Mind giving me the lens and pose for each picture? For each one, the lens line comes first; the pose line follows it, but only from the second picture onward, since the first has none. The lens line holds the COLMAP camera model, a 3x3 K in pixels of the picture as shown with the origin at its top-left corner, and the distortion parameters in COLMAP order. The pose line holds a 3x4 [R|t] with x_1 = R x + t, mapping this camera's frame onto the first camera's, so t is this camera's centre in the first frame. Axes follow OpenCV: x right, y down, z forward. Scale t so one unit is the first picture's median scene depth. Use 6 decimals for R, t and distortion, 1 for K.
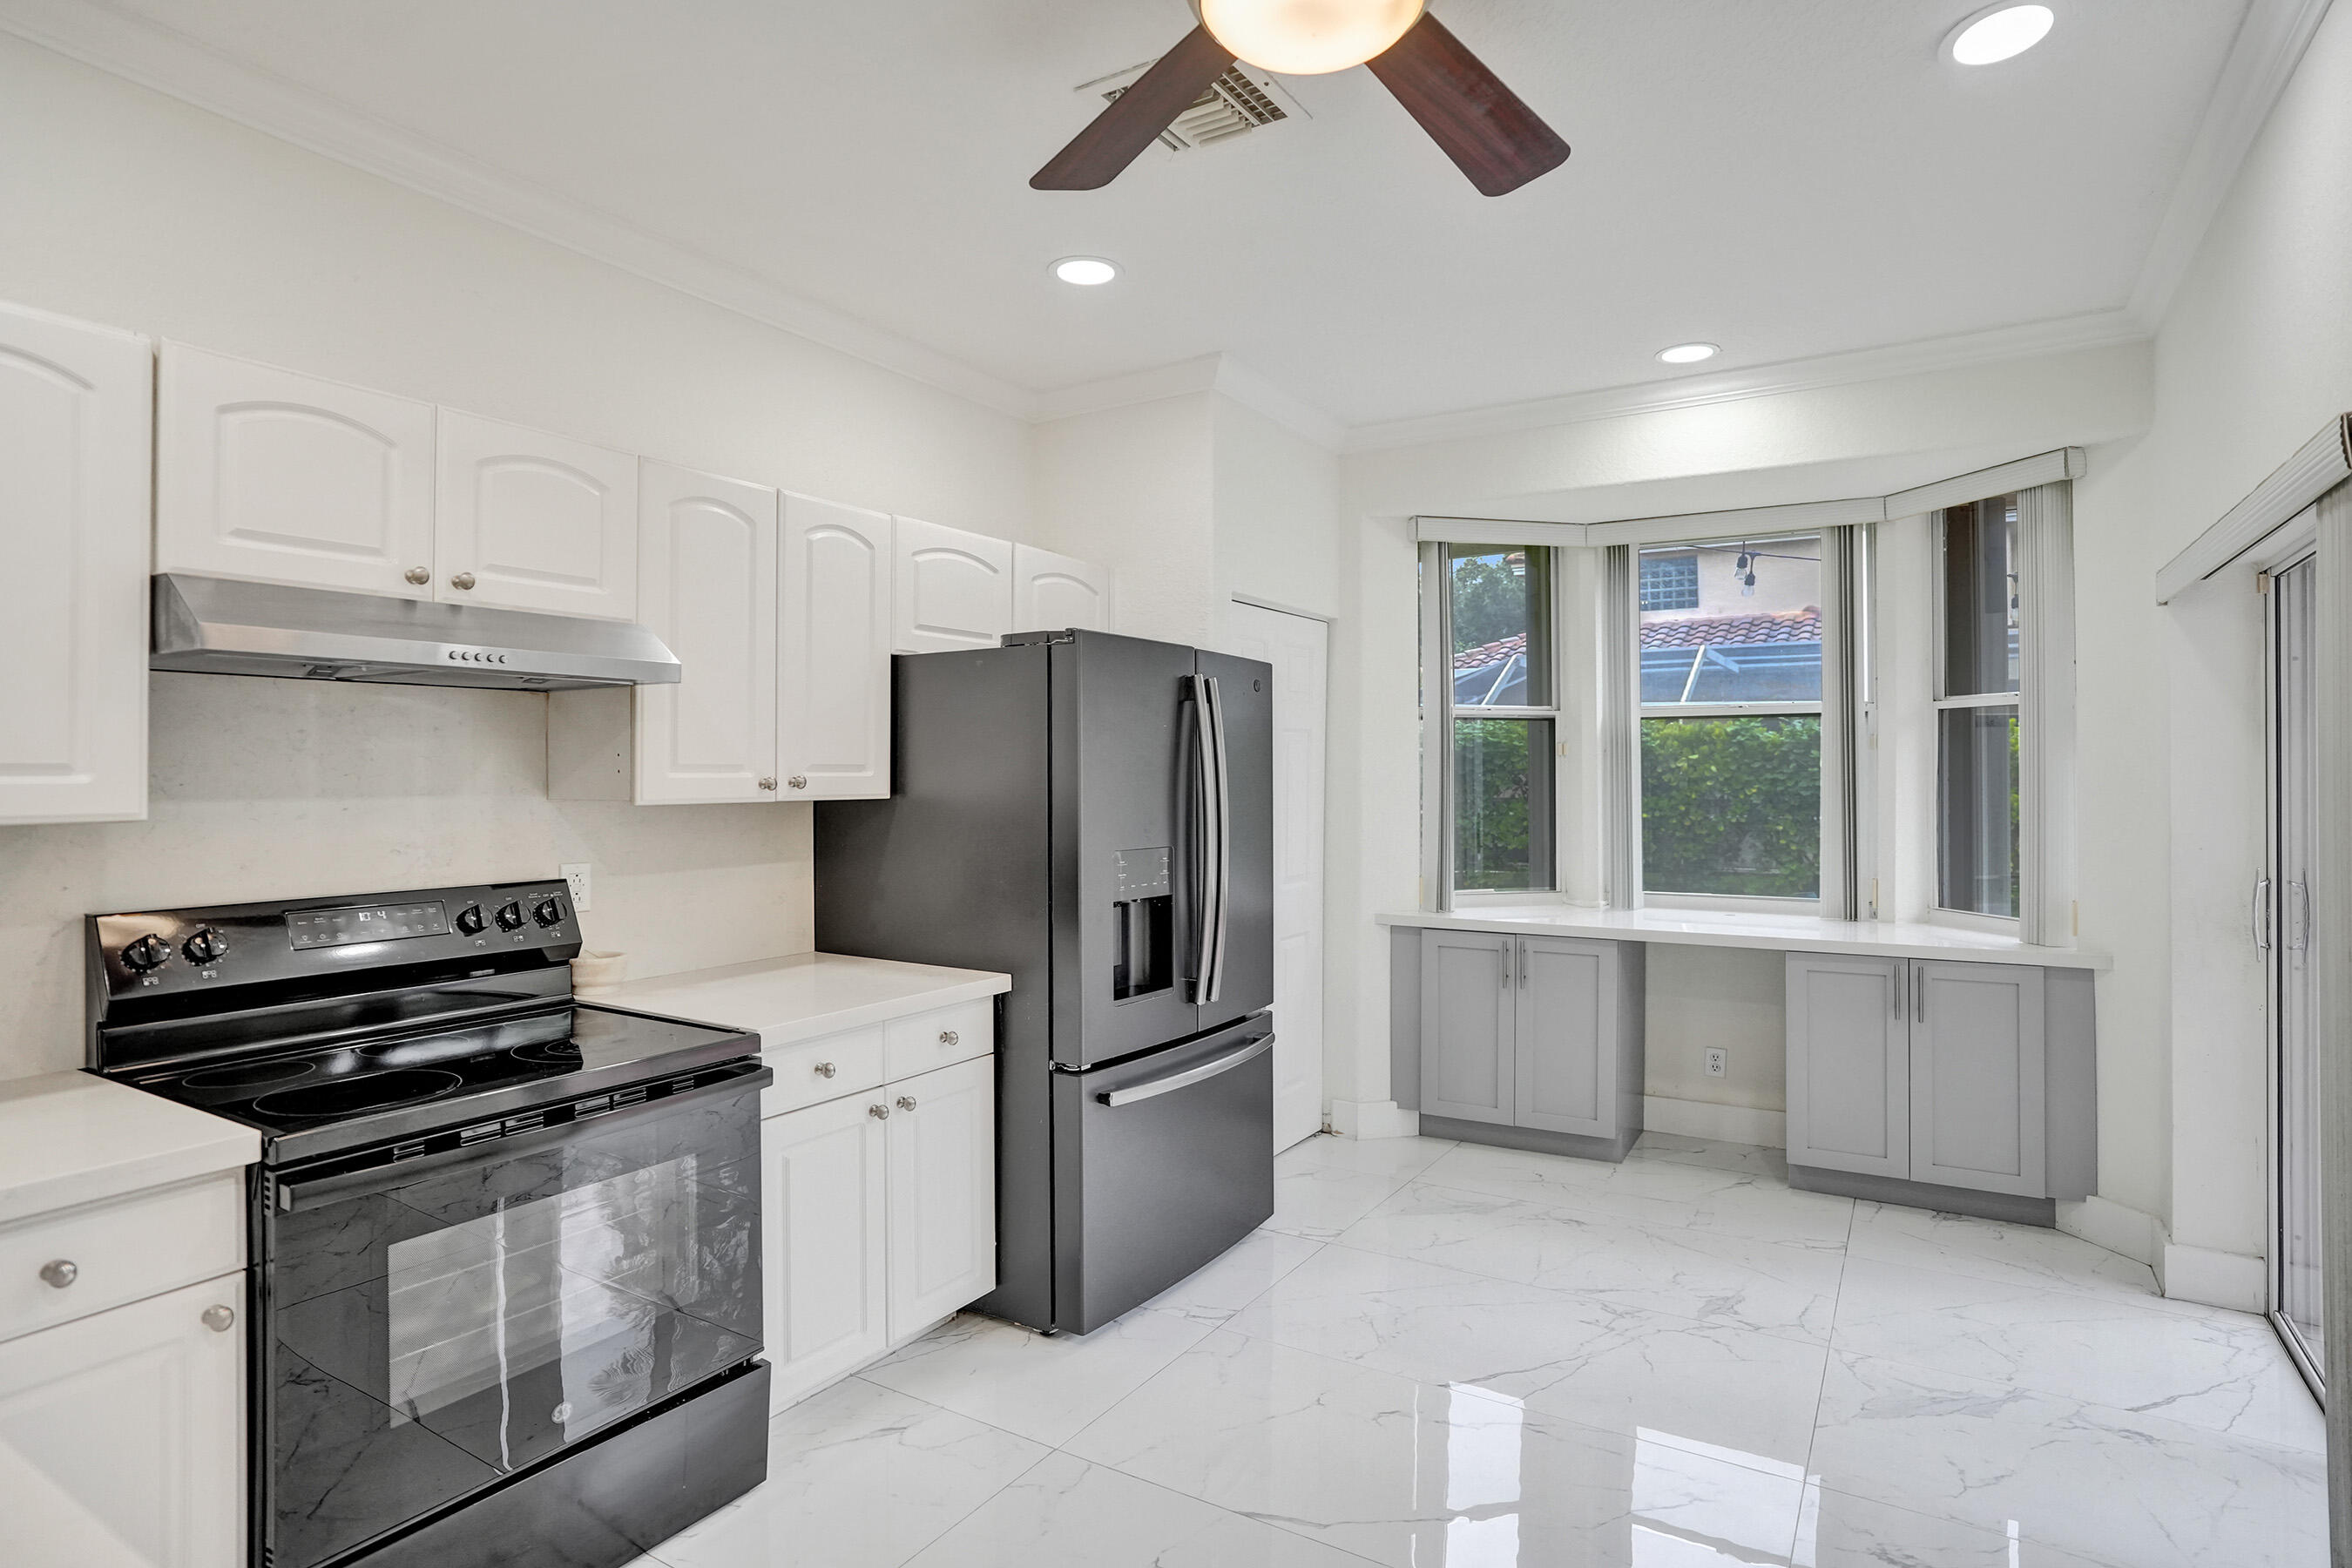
lens RADIAL K [[1234.2, 0, 1169.7], [0, 1234.2, 770.3], [0, 0, 1]] dist [-0.056757, 0.025292]
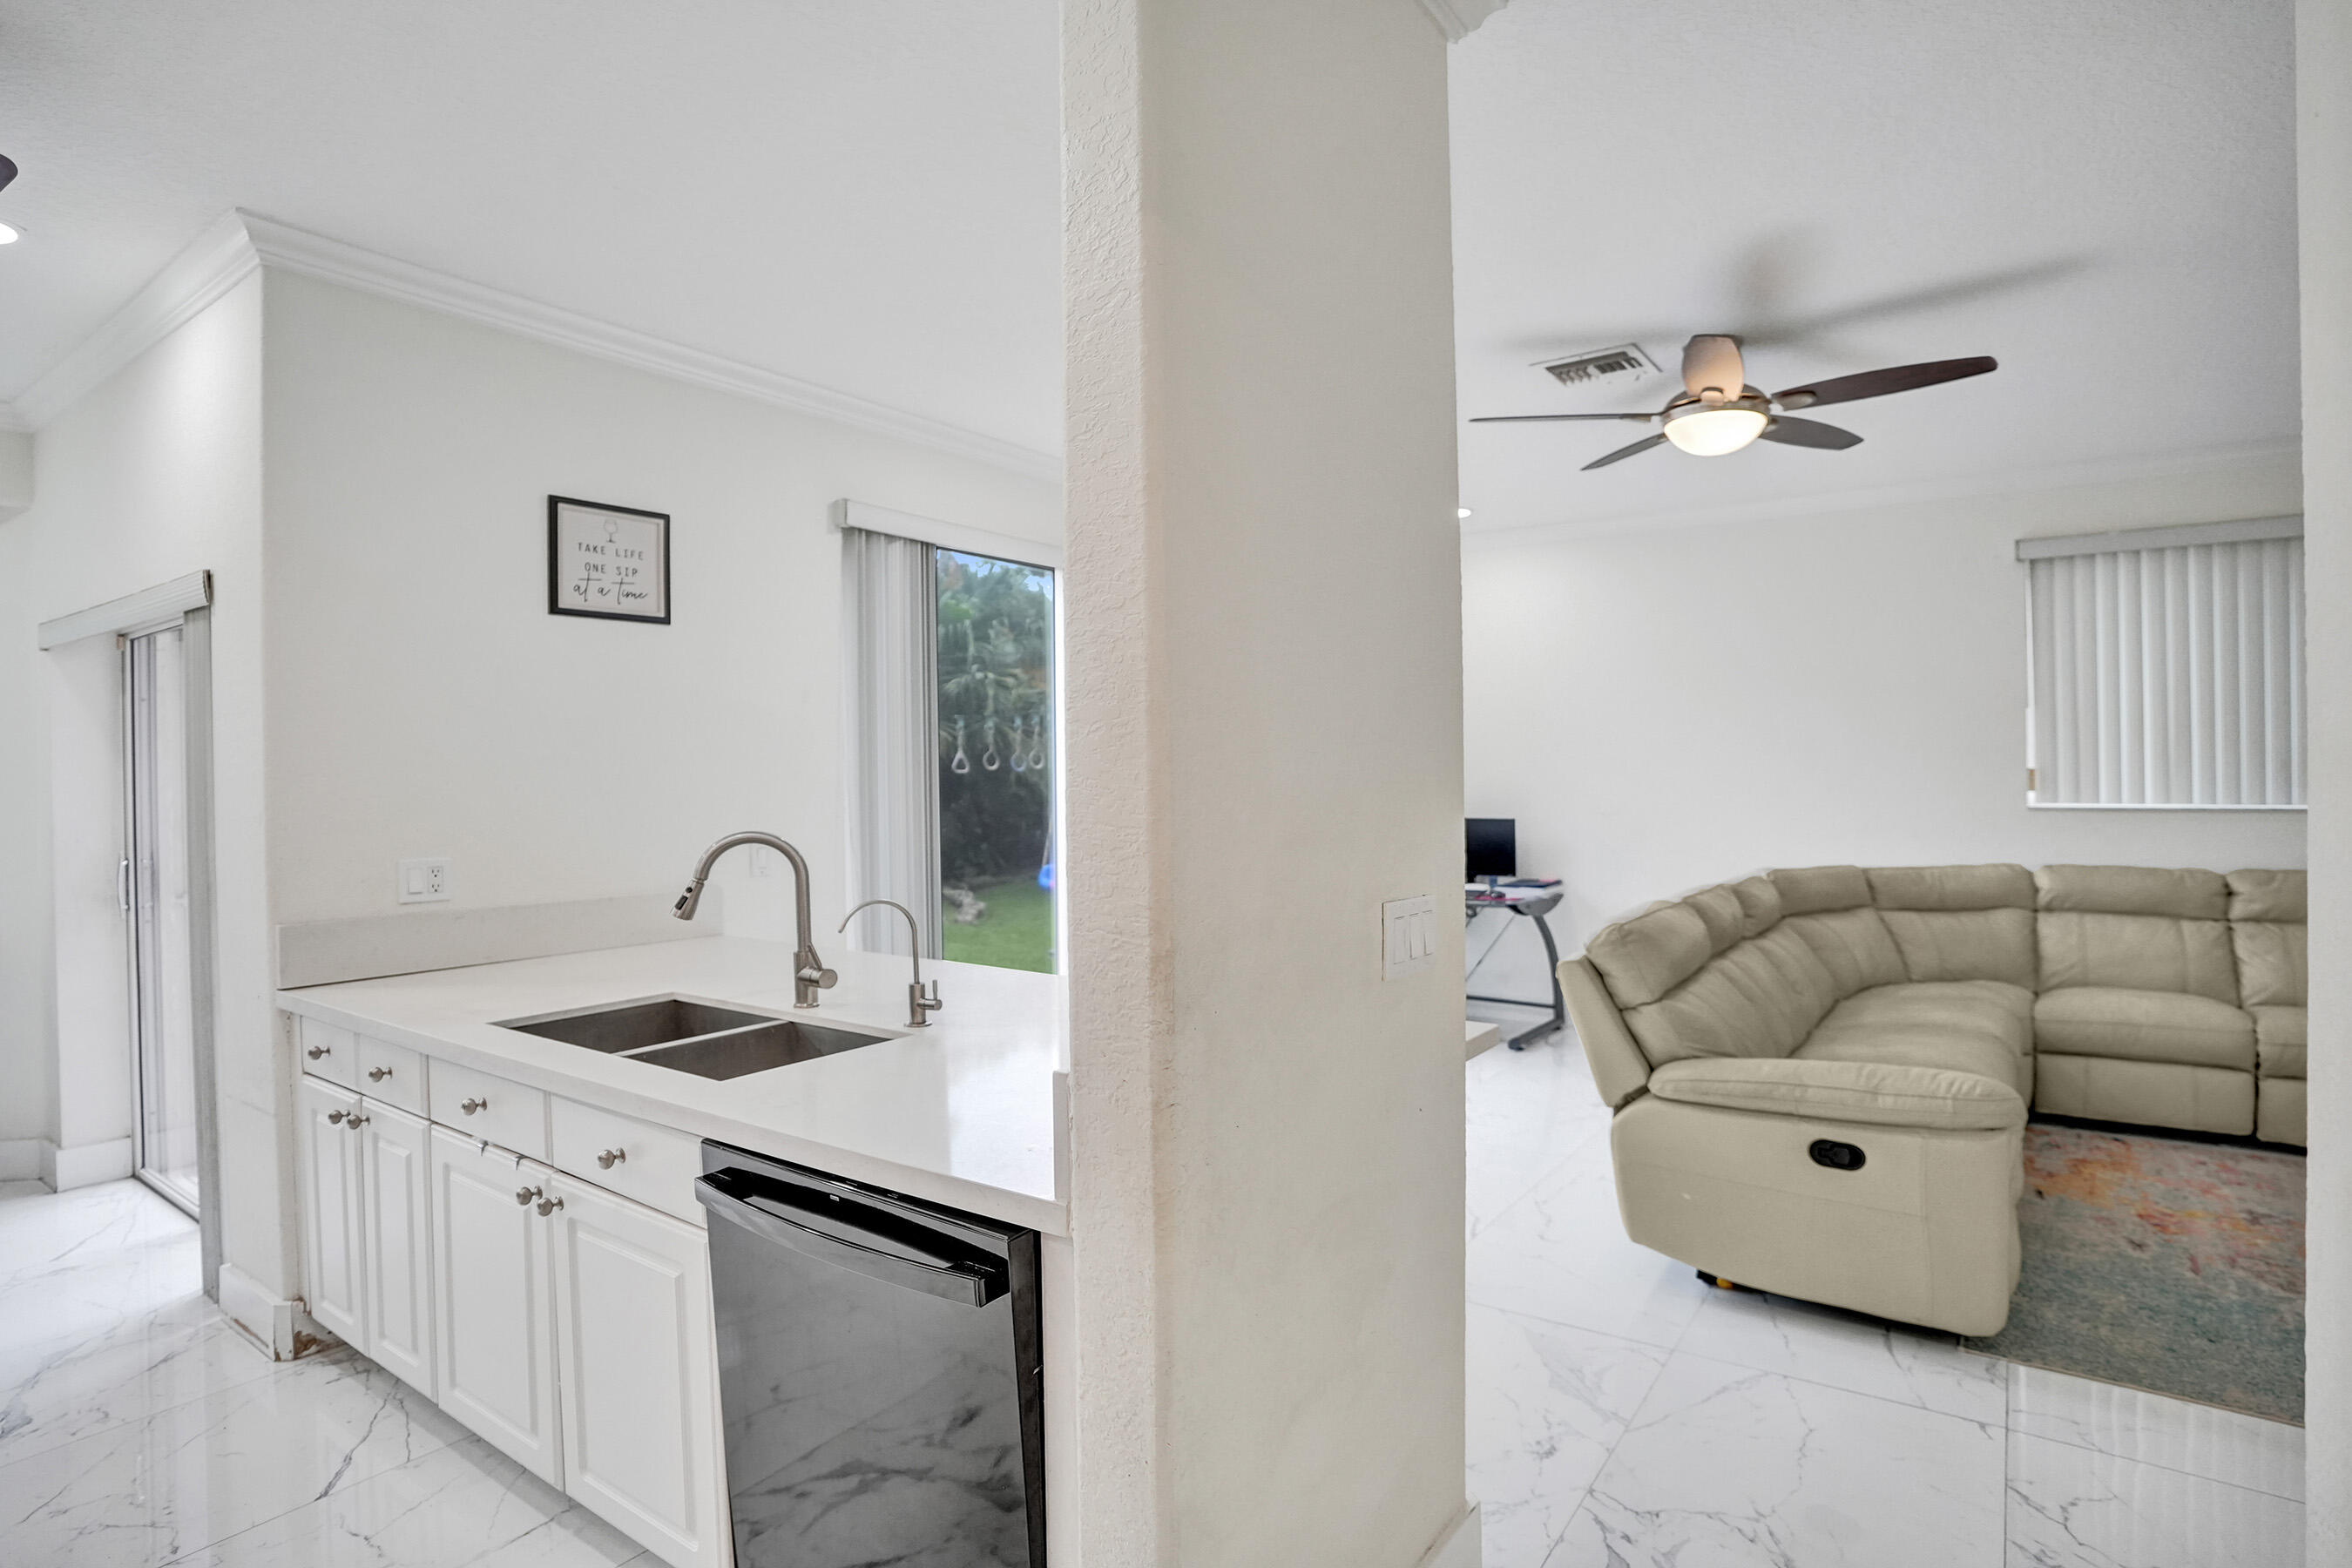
lens RADIAL K [[1234.2, 0, 1173.1], [0, 1234.2, 766.1], [0, 0, 1]] dist [-0.056757, 0.025292]
pose [[0.063773, 0.005630, 0.997949, -0.310352], [0.010210, 0.999928, -0.006294, 0.003108], [-0.997912, 0.010590, 0.063711, -0.233706]]
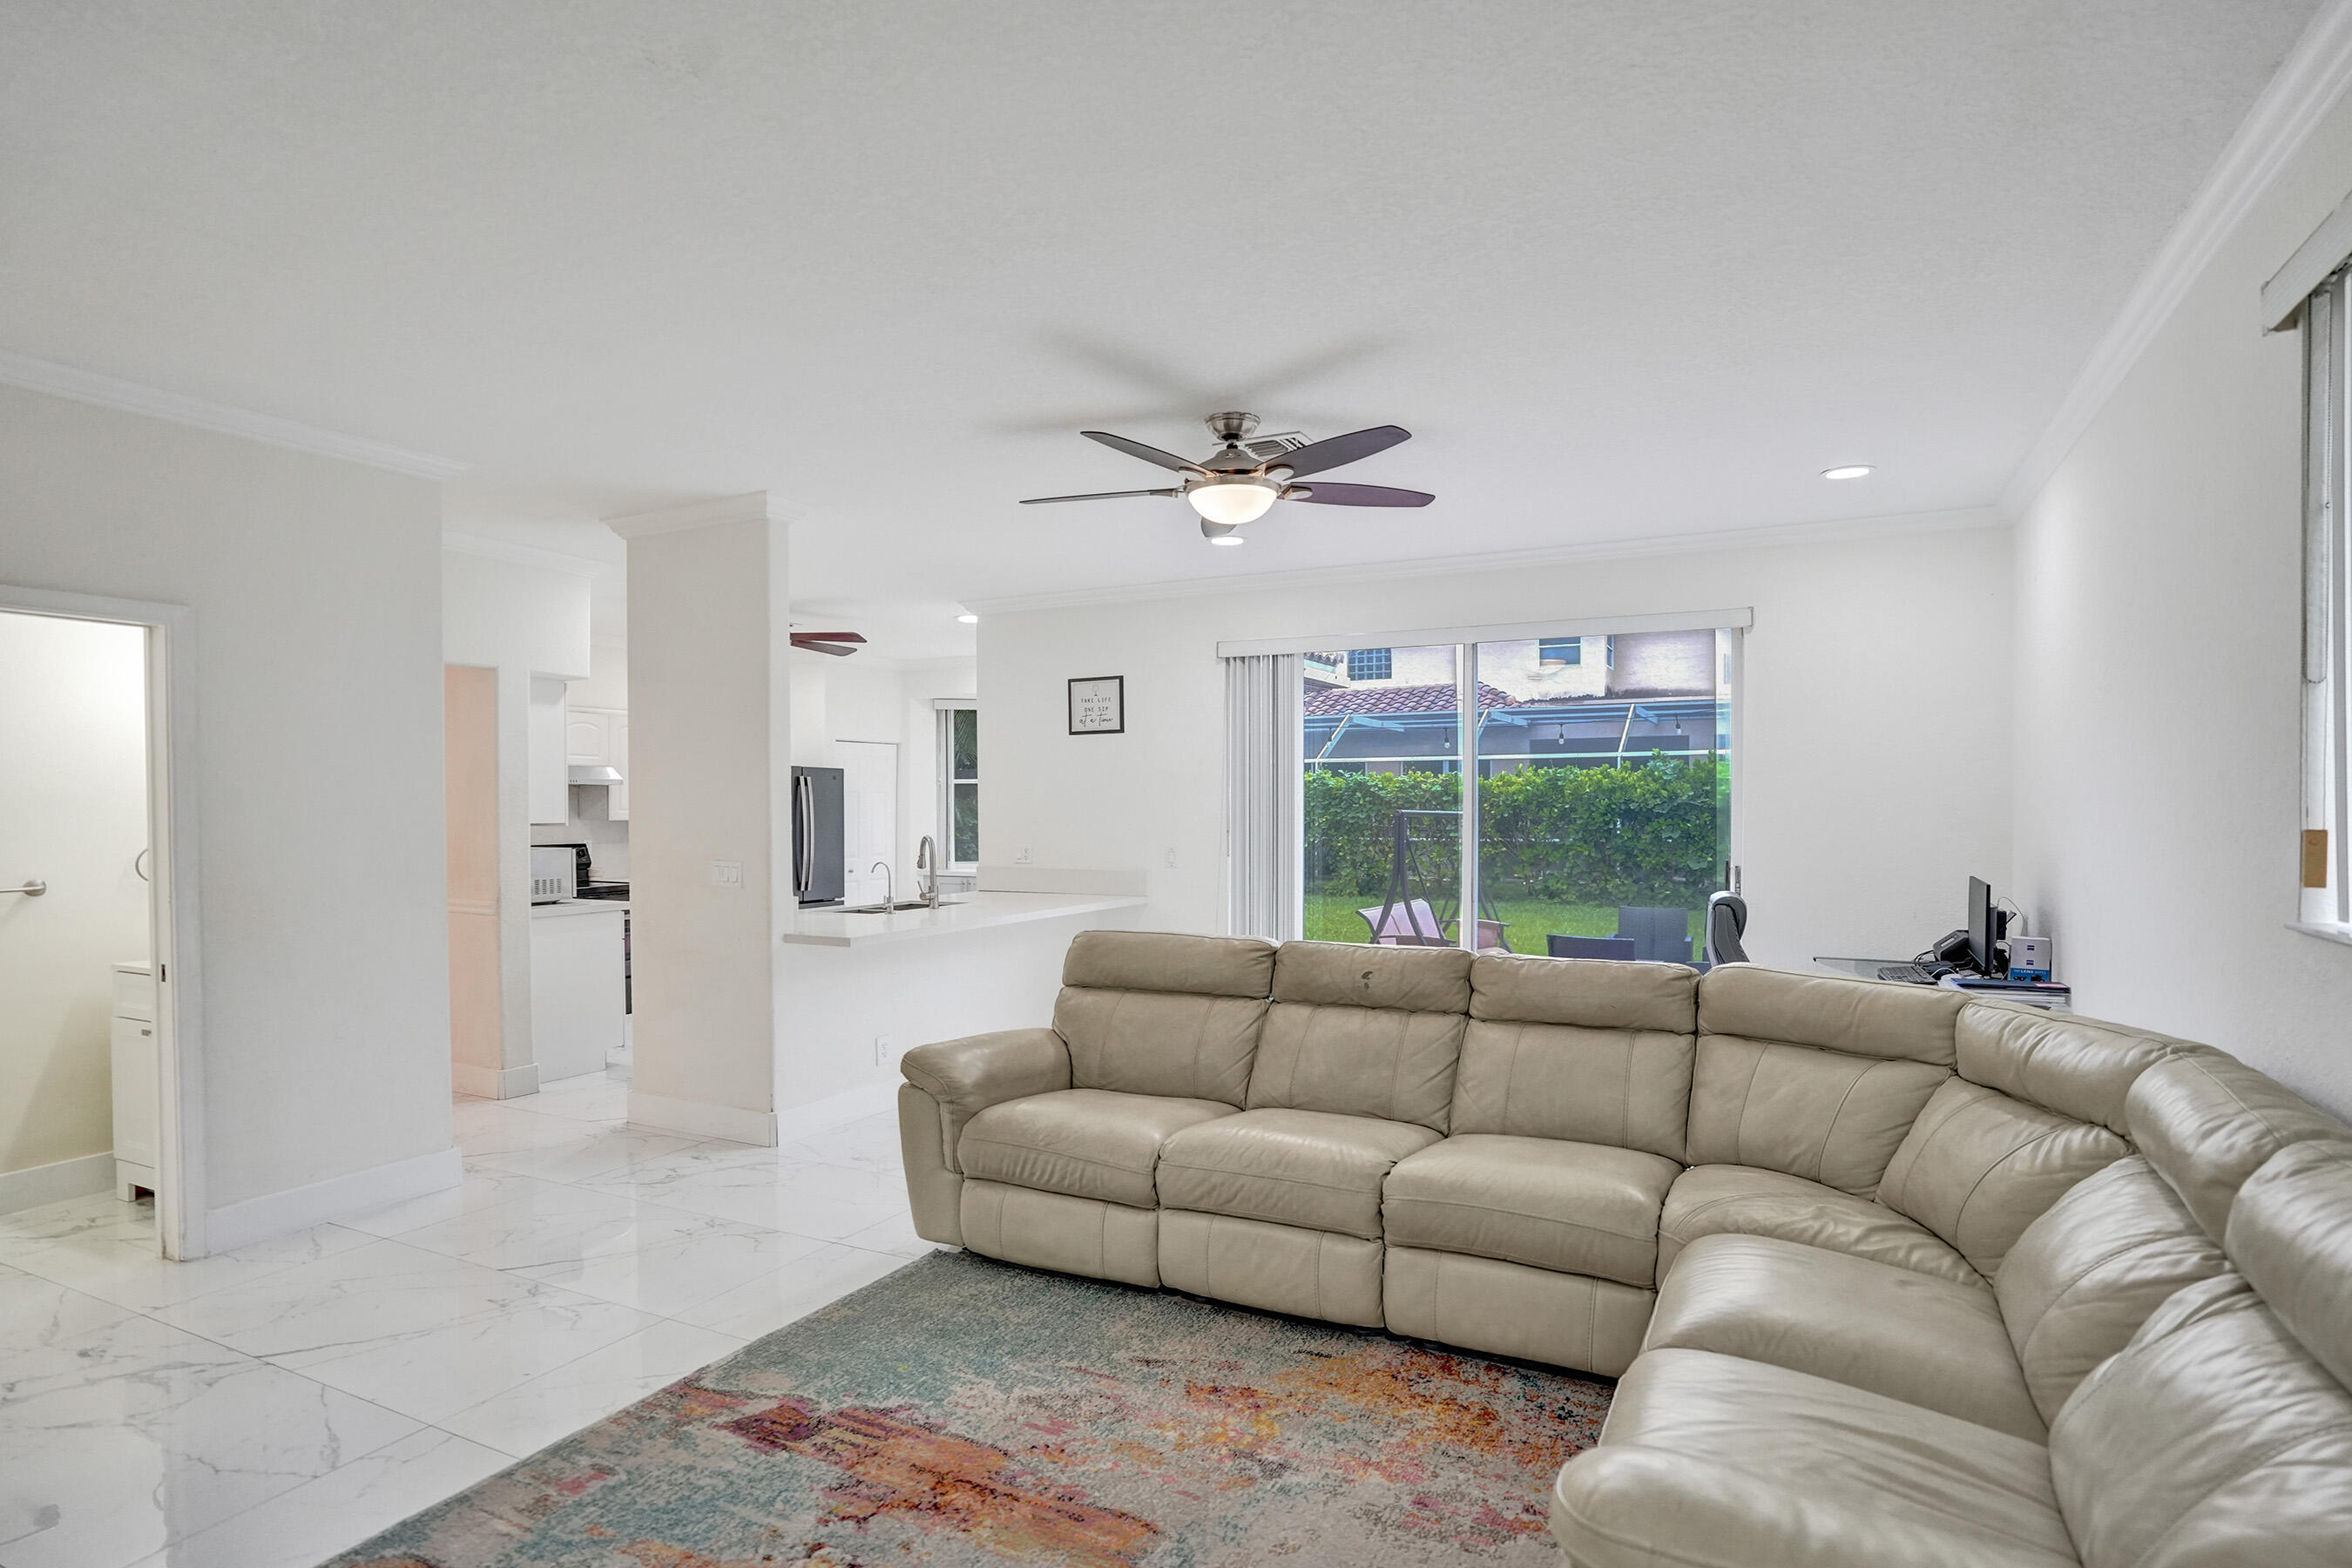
lens RADIAL K [[1234.2, 0, 1158.3], [0, 1234.2, 801.1], [0, 0, 1]] dist [-0.056757, 0.025292]
pose [[0.997571, -0.002959, 0.069592, 0.590269], [0.003103, 0.999993, -0.001954, -0.011530], [-0.069586, 0.002165, 0.997574, -1.722999]]
